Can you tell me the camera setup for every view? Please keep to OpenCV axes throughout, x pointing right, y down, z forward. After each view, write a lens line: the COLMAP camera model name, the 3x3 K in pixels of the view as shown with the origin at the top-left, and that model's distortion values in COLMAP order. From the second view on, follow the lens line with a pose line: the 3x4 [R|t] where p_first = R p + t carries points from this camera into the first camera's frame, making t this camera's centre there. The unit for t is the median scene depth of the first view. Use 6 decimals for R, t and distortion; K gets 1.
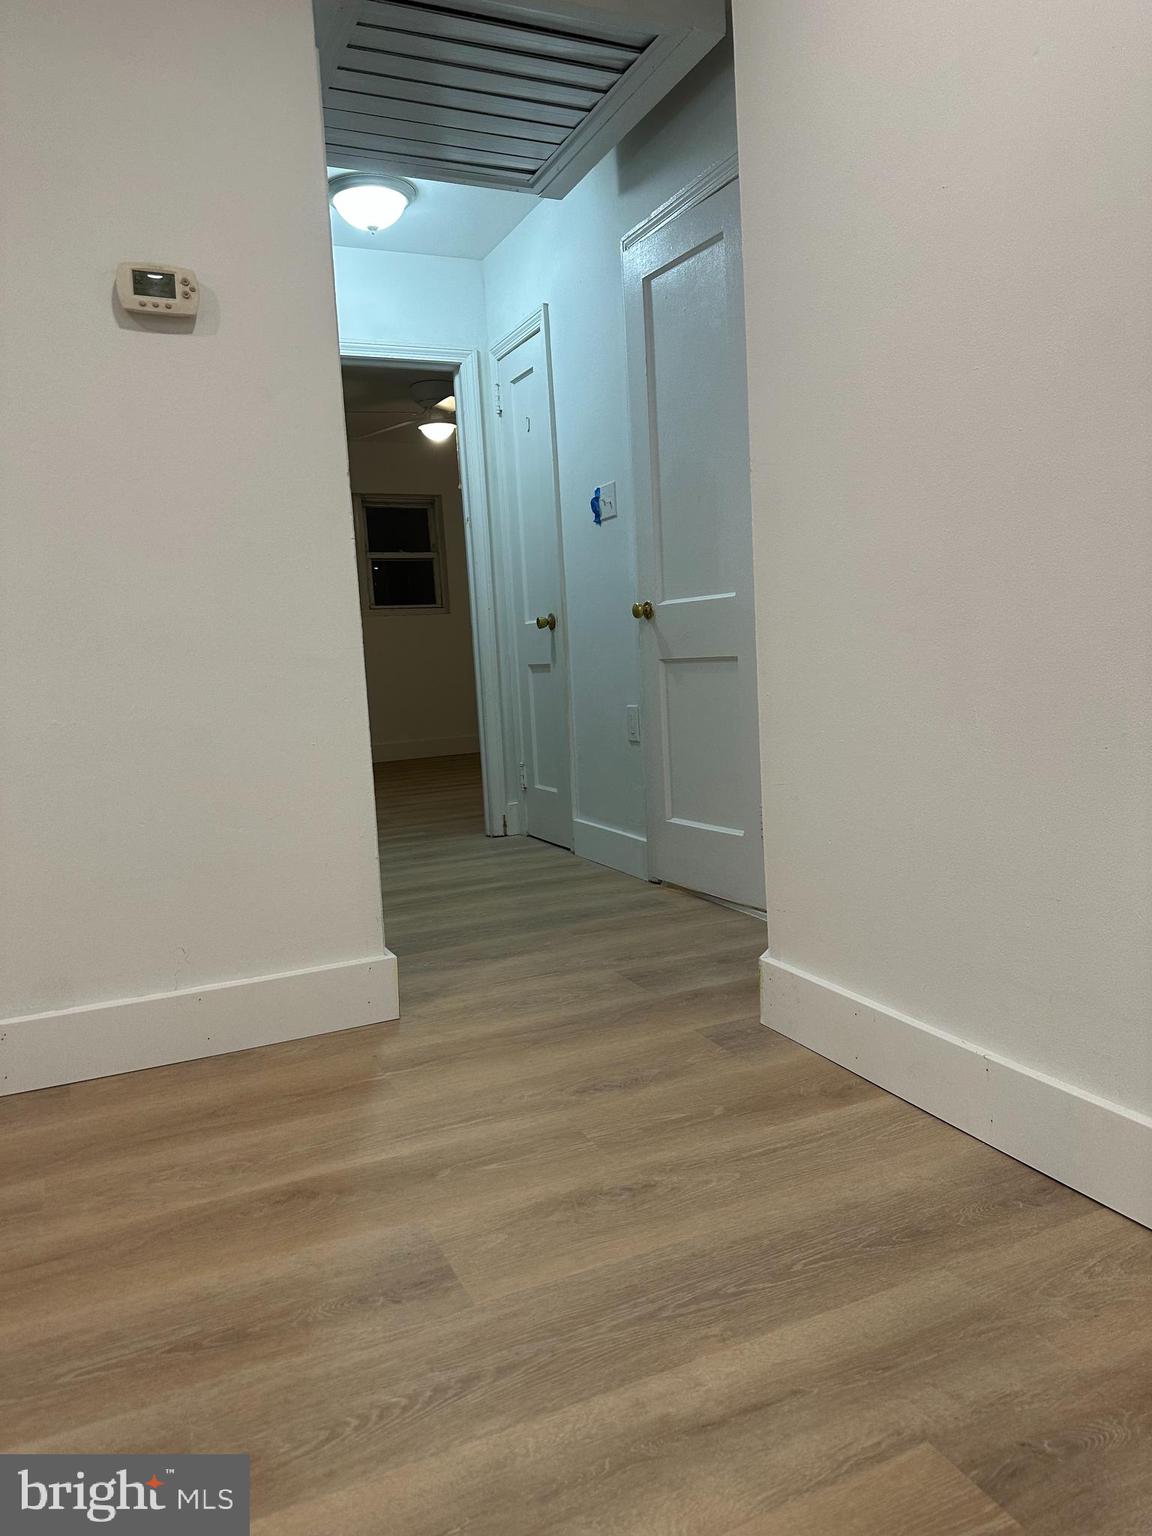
lens RADIAL K [[1070.3, 0, 576.0], [0, 1070.3, 768.0], [0, 0, 1]] dist [0.153751, -0.272579]
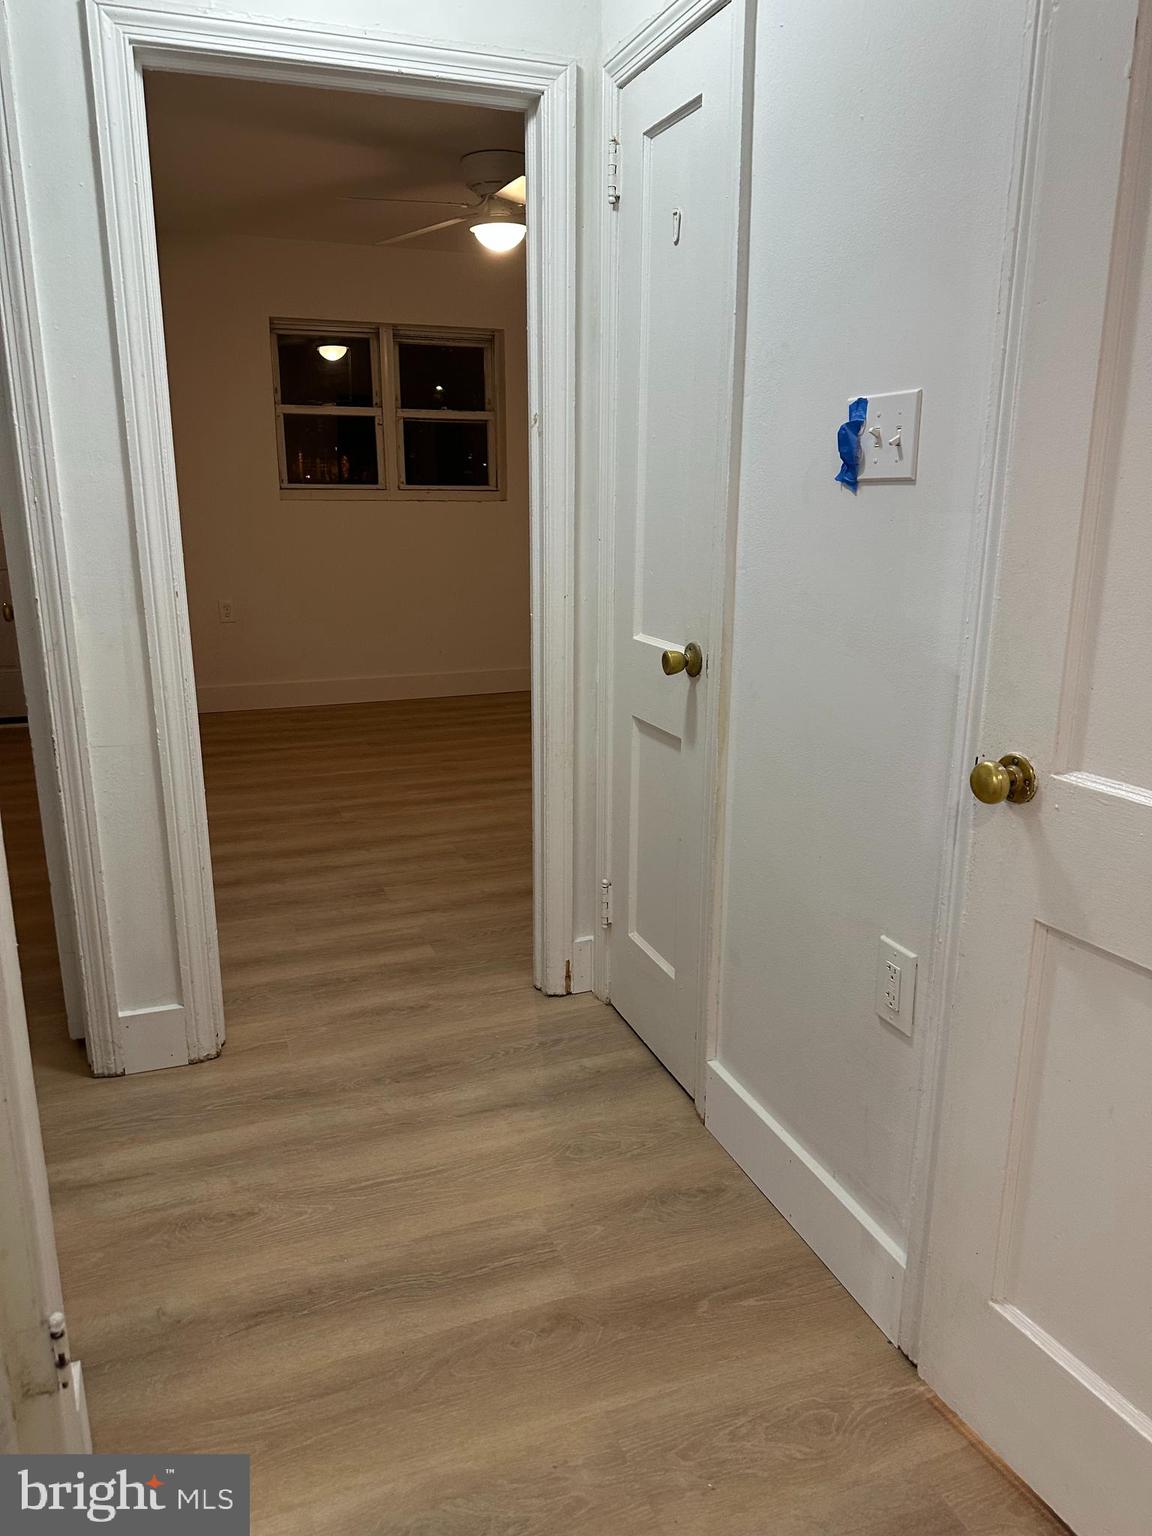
lens RADIAL K [[1070.3, 0, 576.0], [0, 1070.3, 768.0], [0, 0, 1]] dist [0.153751, -0.272579]
pose [[0.996528, 0.071828, -0.042103, -0.088851], [-0.064922, 0.986978, 0.147172, -0.268542], [0.052126, -0.143928, 0.988214, 0.872407]]
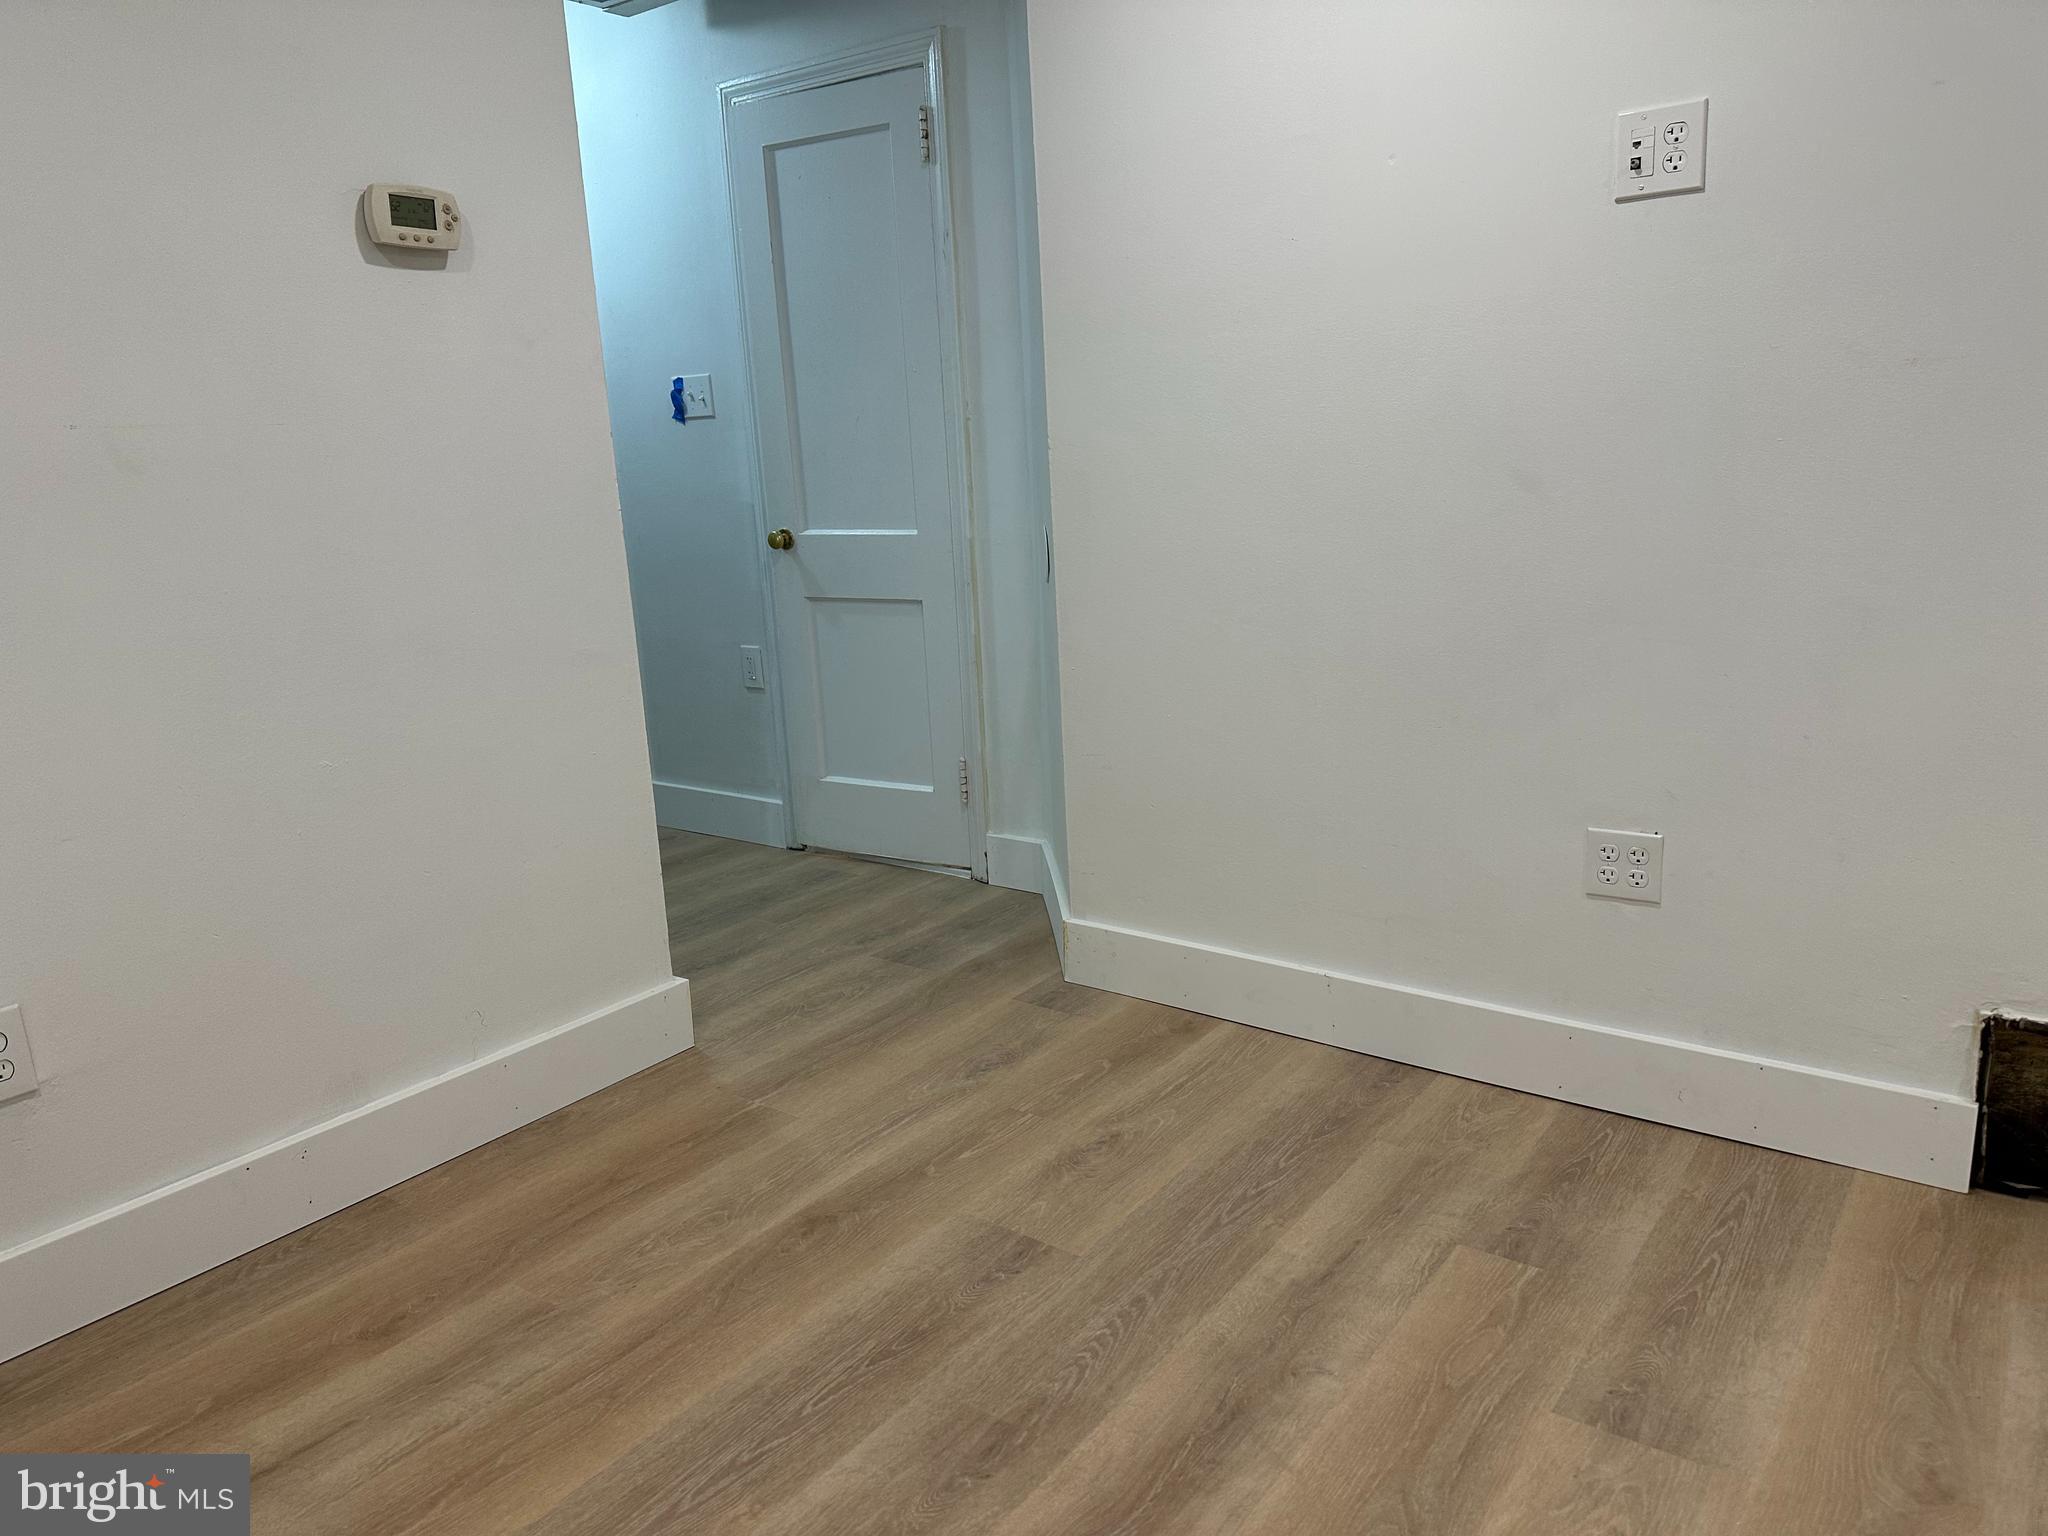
lens RADIAL K [[1427.0, 0, 1039.8], [0, 1427.0, 775.9], [0, 0, 1]] dist [0.153751, -0.272579]
pose [[0.872374, -0.099183, 0.478671, -0.448302], [0.052370, 0.992527, 0.110213, -0.103469], [-0.486025, -0.071079, 0.871050, -0.157668]]
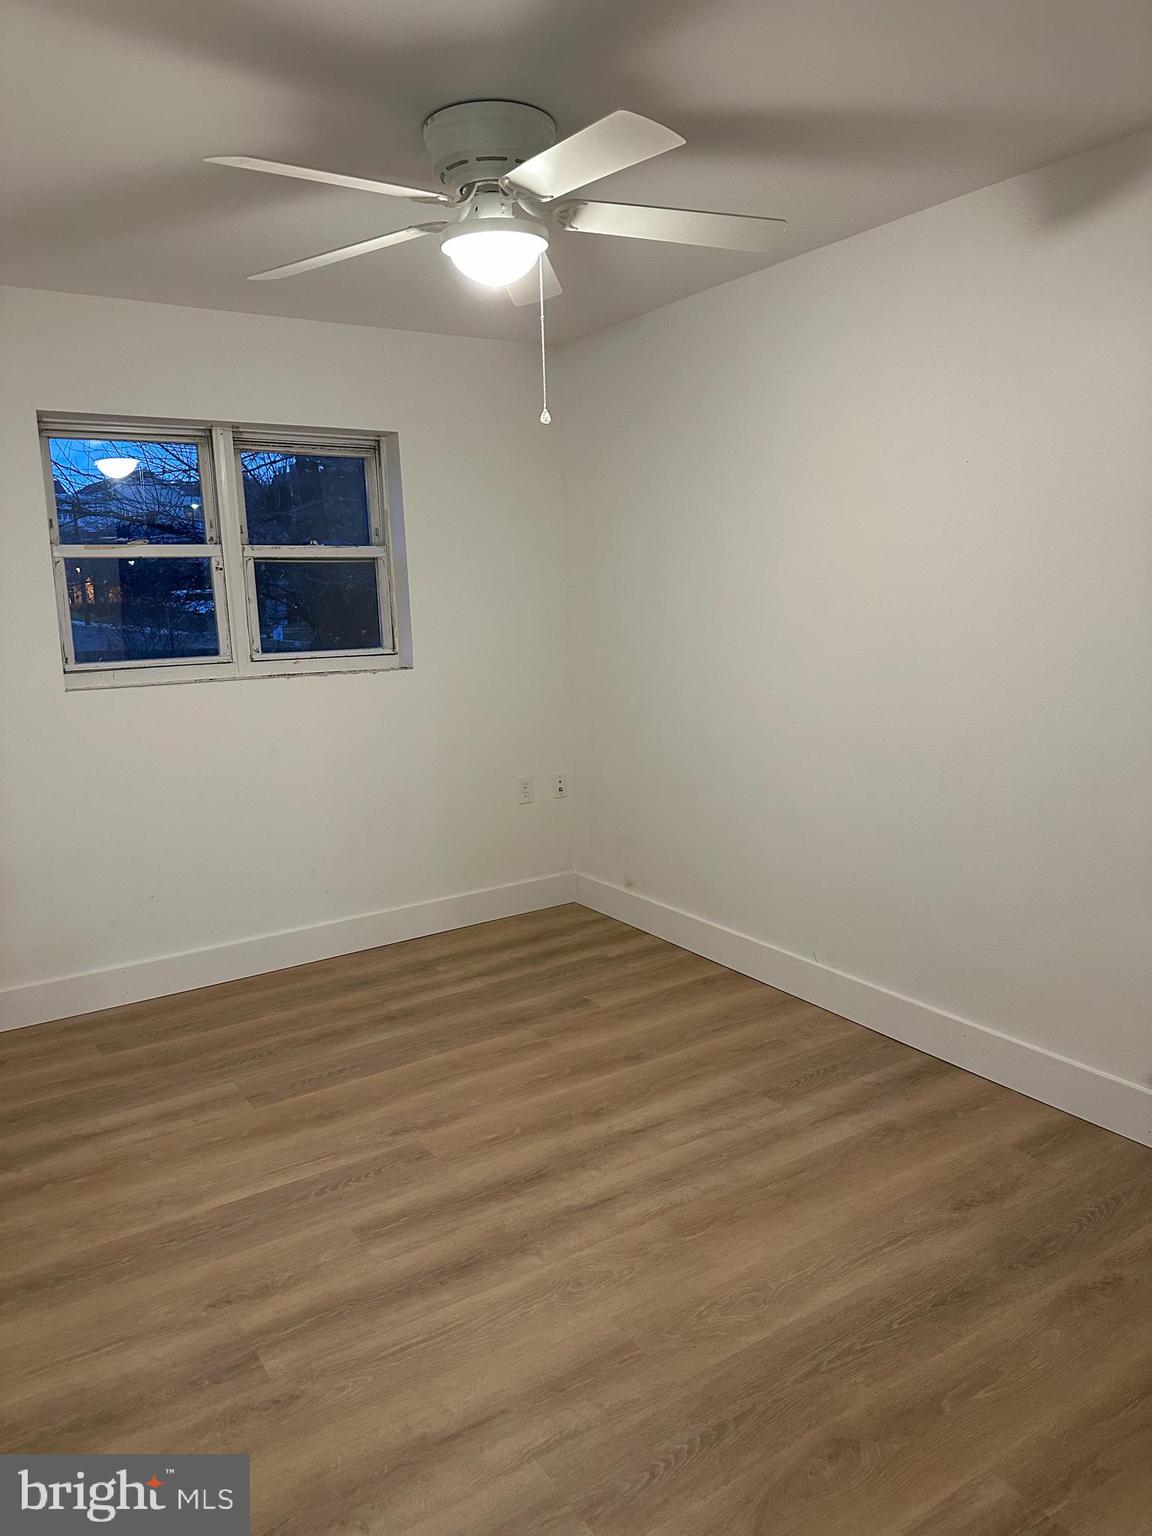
lens RADIAL K [[1081.7, 0, 573.7], [0, 1081.7, 782.2], [0, 0, 1]] dist [0.068642, -0.067343]
pose [[0.988093, 0.001198, 0.153856, -0.438408], [-0.009771, 0.998440, 0.054982, -0.430526], [-0.153550, -0.055831, 0.986562, 1.725552]]
